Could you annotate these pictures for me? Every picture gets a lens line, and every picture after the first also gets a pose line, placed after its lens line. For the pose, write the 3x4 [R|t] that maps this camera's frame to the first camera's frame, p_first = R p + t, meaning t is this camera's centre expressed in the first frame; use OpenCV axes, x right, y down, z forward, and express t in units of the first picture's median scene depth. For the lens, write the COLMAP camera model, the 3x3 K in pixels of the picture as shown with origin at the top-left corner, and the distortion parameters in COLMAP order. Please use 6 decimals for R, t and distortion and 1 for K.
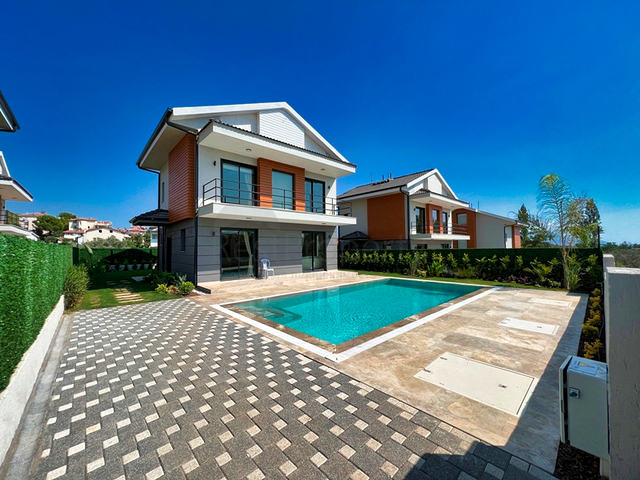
lens RADIAL K [[256.3, 0, 317.4], [0, 256.3, 241.1], [0, 0, 1]] dist [-0.003227, 0.001317]
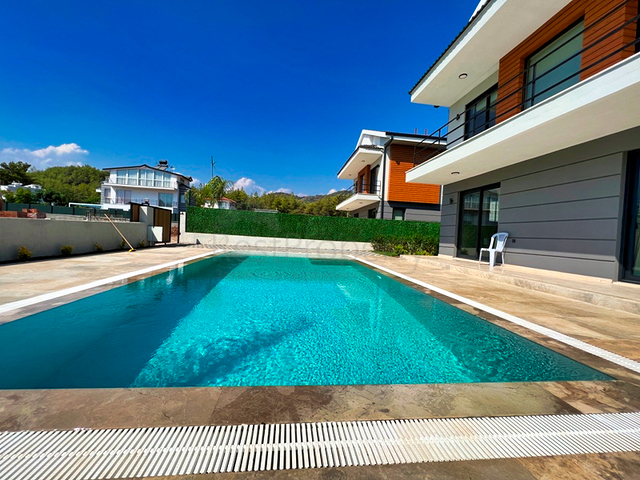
lens RADIAL K [[256.3, 0, 318.2], [0, 256.3, 238.1], [0, 0, 1]] dist [-0.003227, 0.001317]
pose [[-0.580557, -0.005648, -0.814200, 0.437565], [-0.024642, 0.999640, 0.010637, 0.076905], [0.813847, 0.026239, -0.580487, 0.890541]]
